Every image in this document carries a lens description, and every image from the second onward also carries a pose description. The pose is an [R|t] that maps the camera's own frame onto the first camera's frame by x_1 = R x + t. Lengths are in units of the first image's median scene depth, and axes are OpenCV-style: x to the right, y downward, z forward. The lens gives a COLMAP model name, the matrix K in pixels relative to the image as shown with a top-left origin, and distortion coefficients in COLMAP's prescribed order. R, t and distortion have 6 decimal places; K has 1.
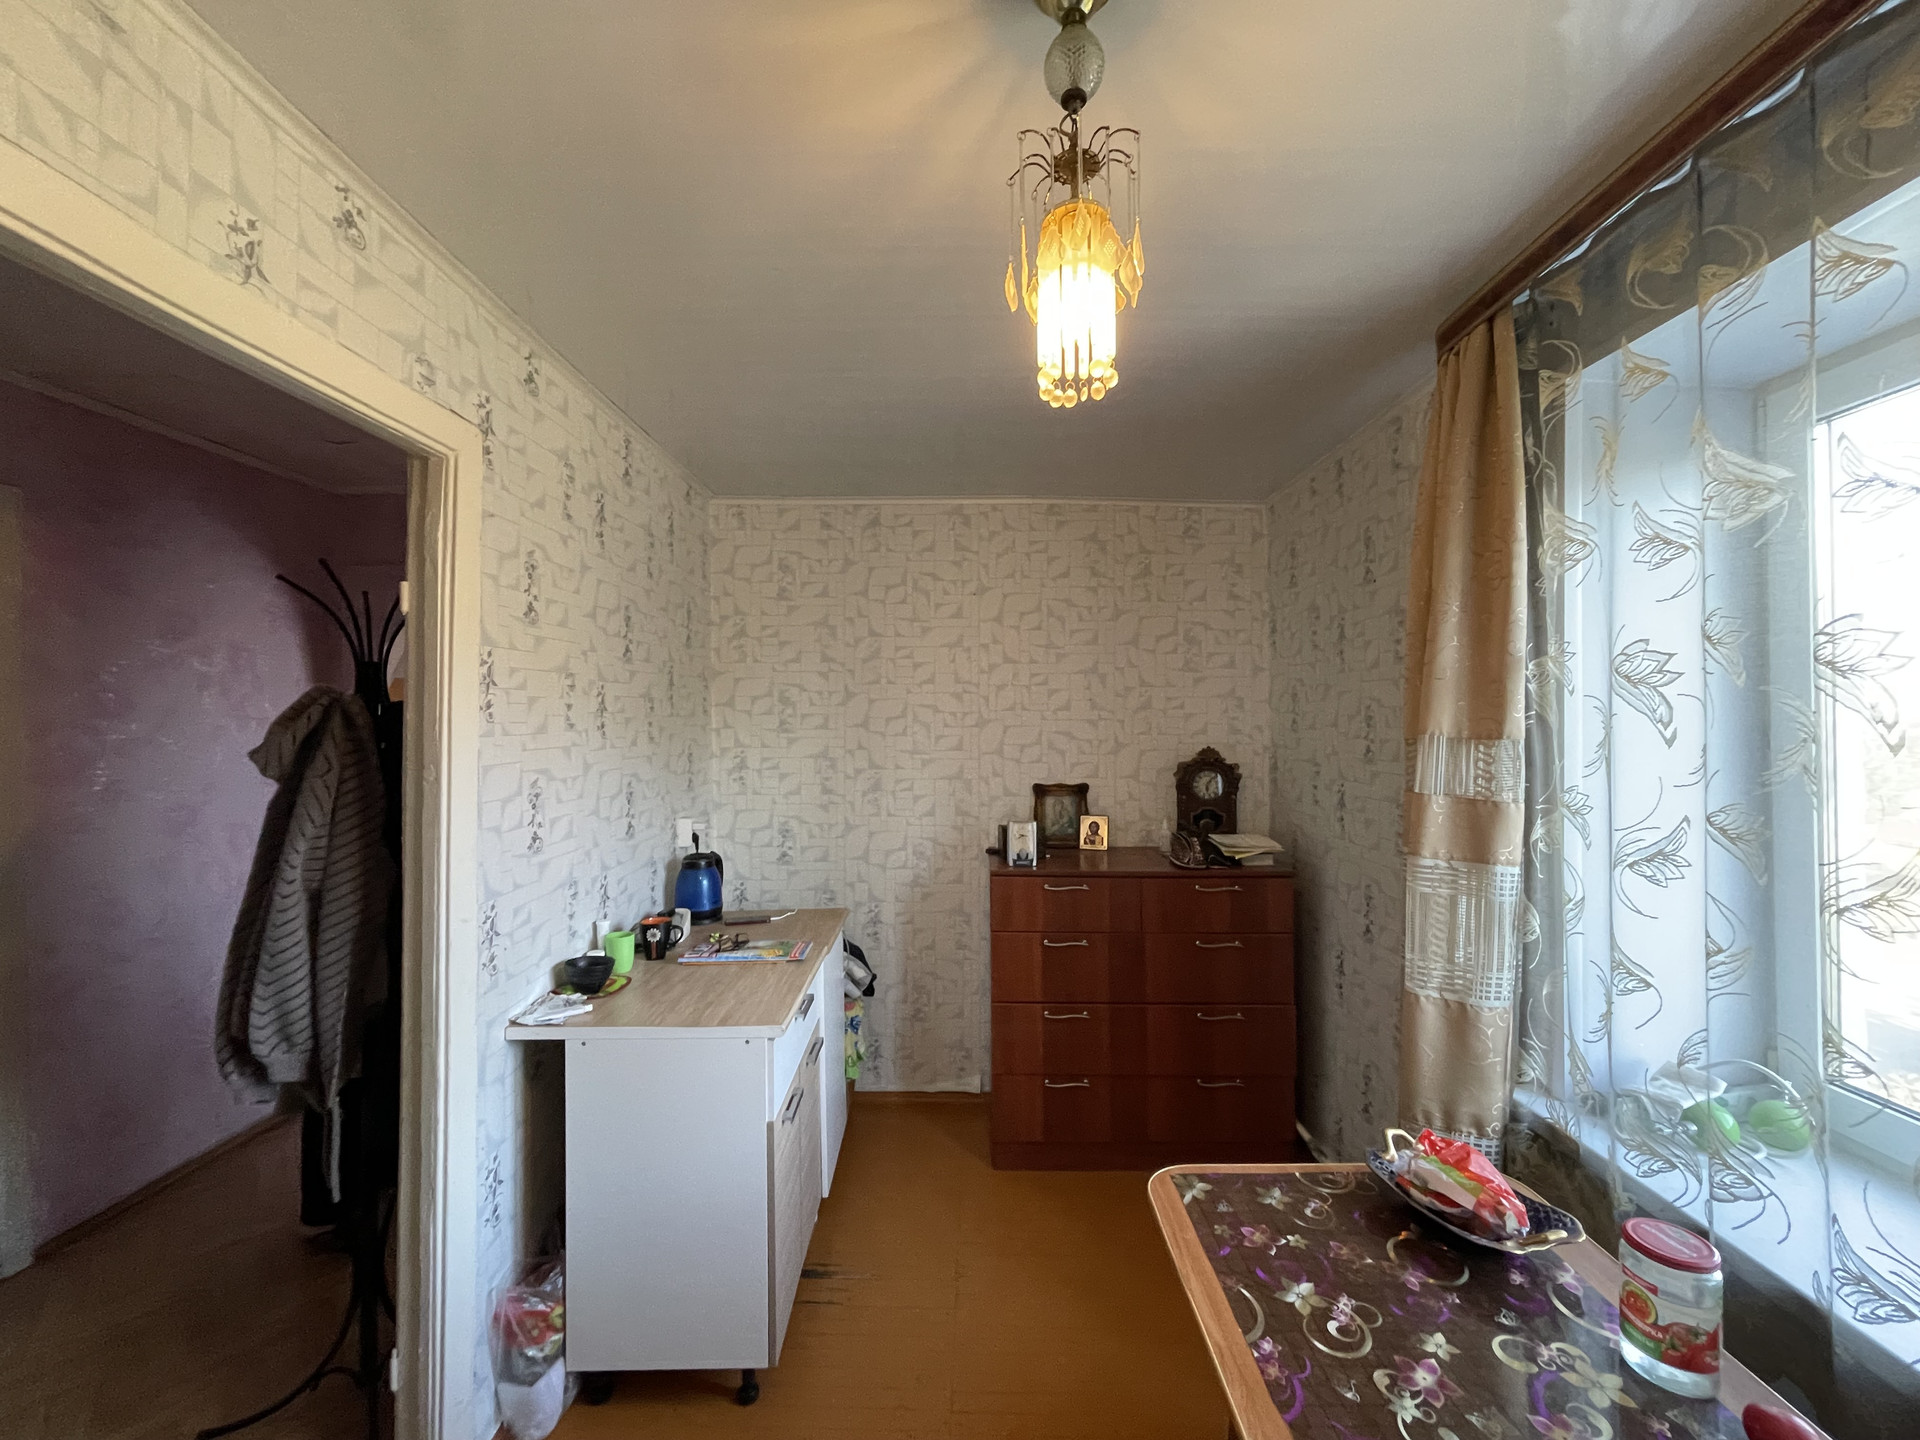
lens RADIAL K [[772.5, 0, 958.3], [0, 772.5, 714.0], [0, 0, 1]] dist [-0.000225, 0.000344]
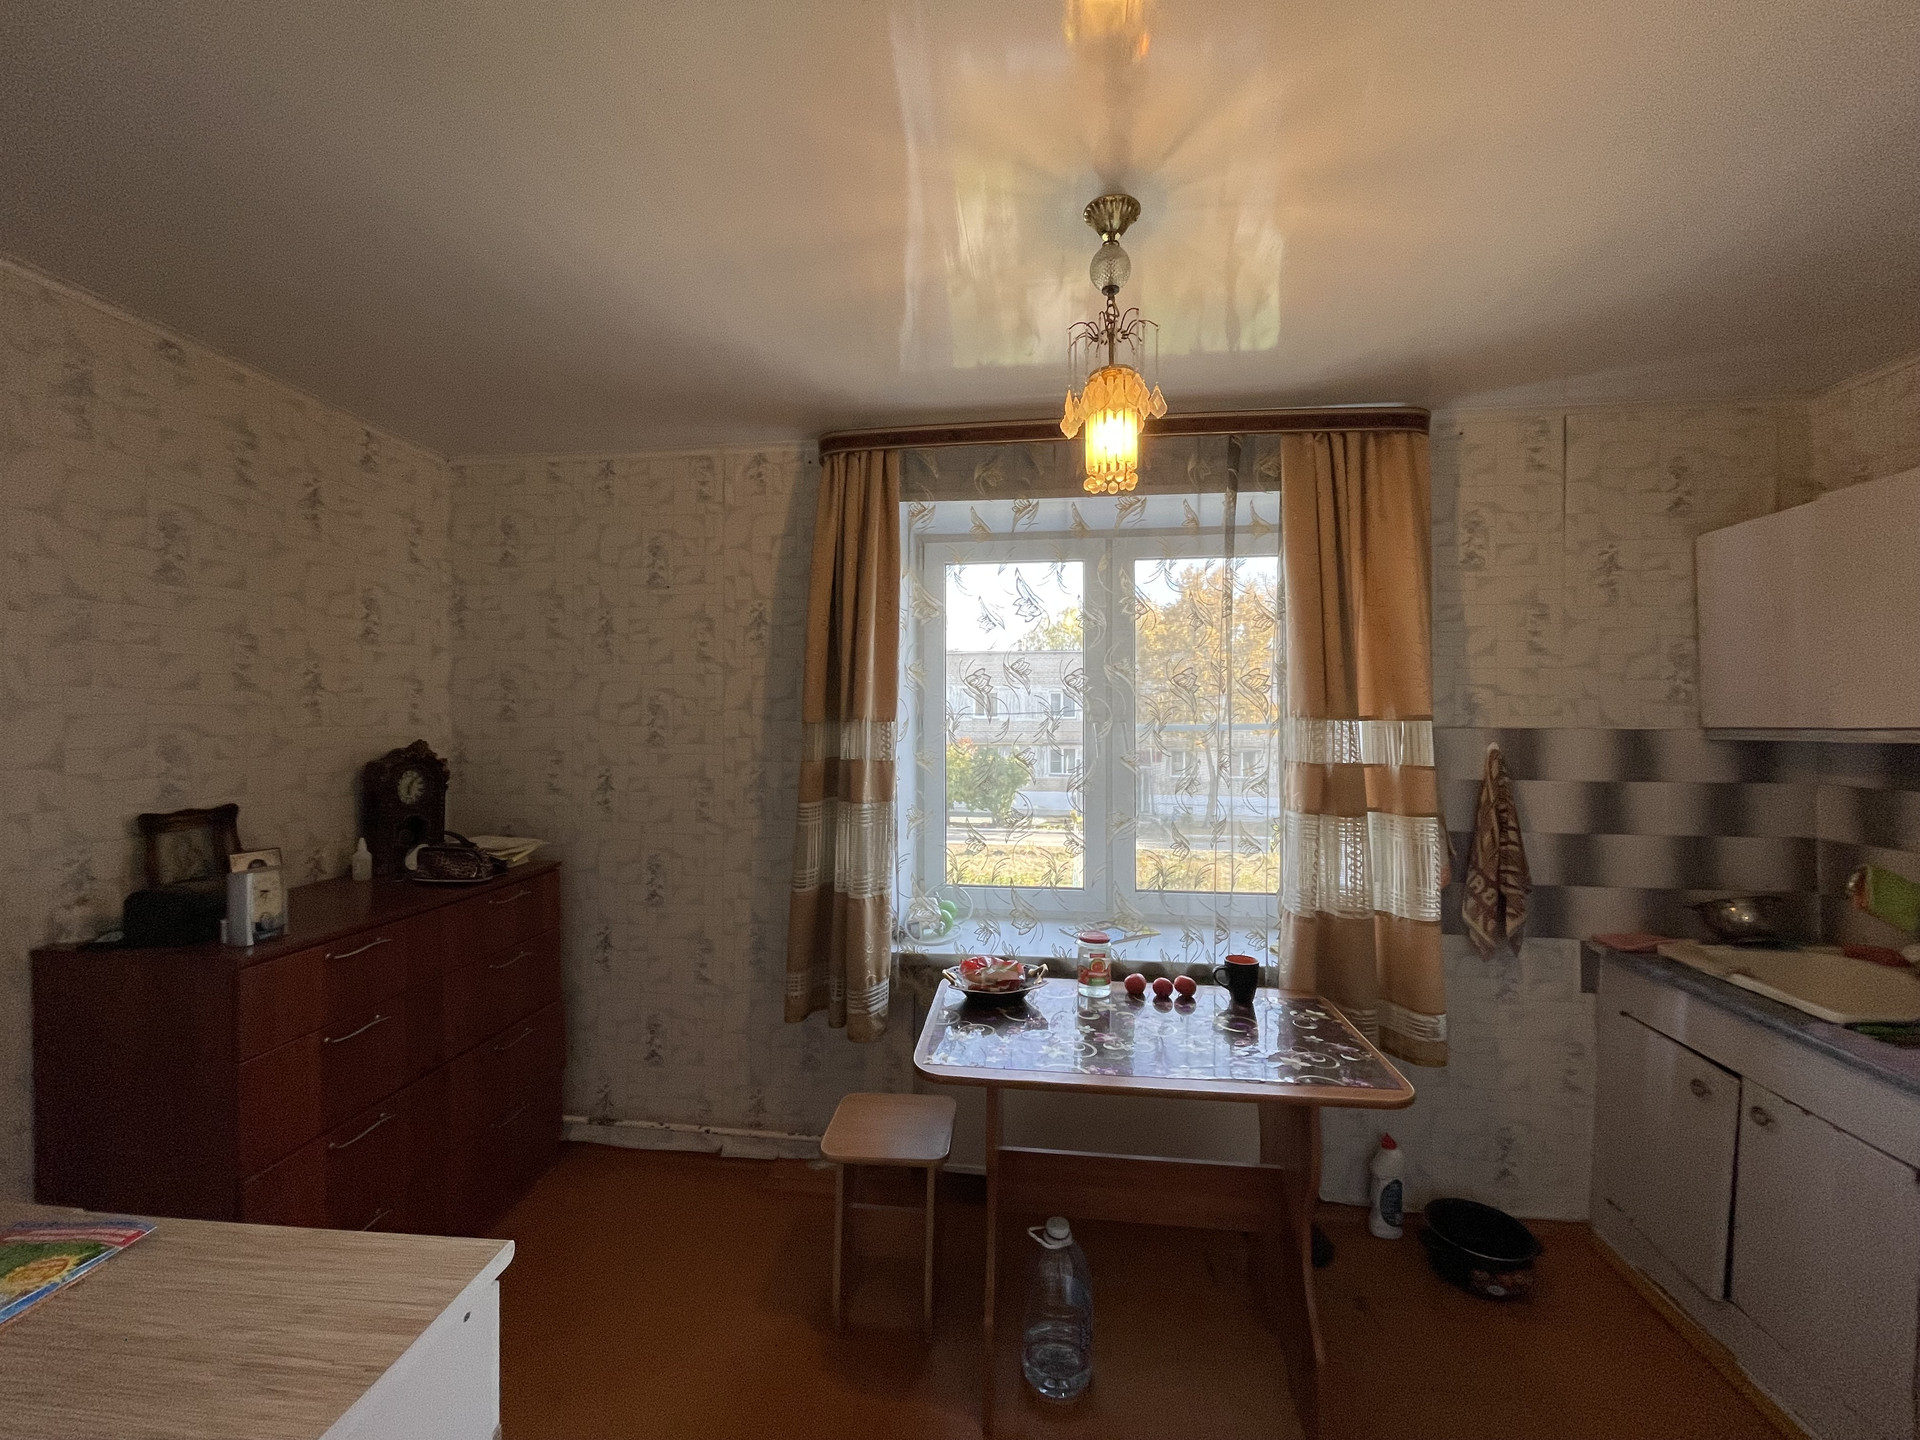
lens RADIAL K [[795.8, 0, 936.6], [0, 795.8, 707.0], [0, 0, 1]] dist [0.001011, 0.000124]
pose [[0.119727, 0.004851, 0.992795, -0.439549], [-0.013644, 0.999902, -0.003240, 0.002972], [-0.992713, -0.013158, 0.119782, 0.349234]]
